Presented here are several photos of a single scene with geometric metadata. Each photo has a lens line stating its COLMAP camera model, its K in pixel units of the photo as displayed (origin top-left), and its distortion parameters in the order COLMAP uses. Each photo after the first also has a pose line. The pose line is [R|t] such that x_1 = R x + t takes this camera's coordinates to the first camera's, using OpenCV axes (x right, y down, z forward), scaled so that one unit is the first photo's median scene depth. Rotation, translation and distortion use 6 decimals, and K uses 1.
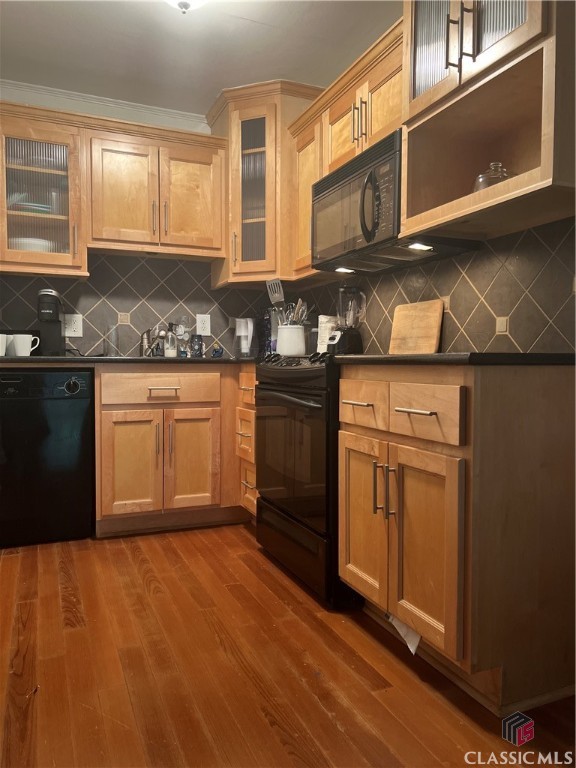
lens RADIAL K [[578.4, 0, 289.0], [0, 578.4, 381.5], [0, 0, 1]] dist [0.052488, -0.067886]
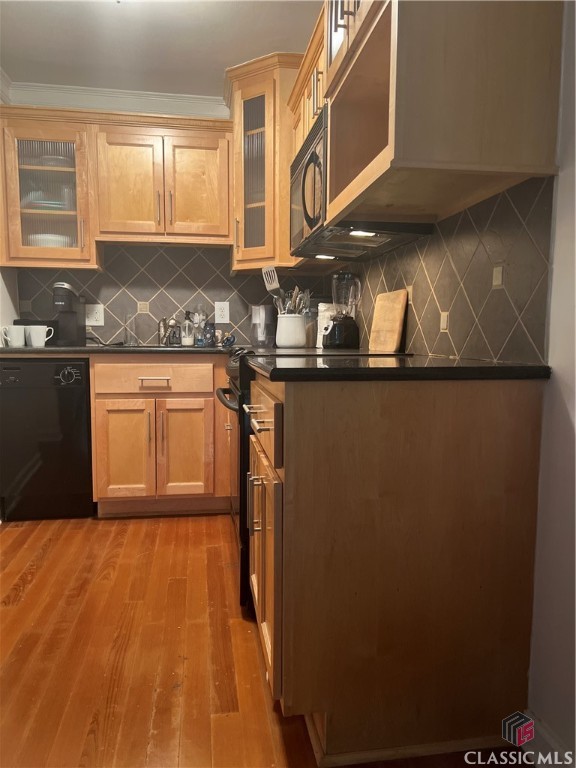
lens RADIAL K [[578.4, 0, 290.2], [0, 578.4, 386.0], [0, 0, 1]] dist [0.052488, -0.067886]
pose [[0.969030, 0.023674, -0.245804, 0.260131], [-0.010454, 0.998434, 0.054949, -0.033030], [0.246720, -0.050678, 0.967761, 0.068056]]
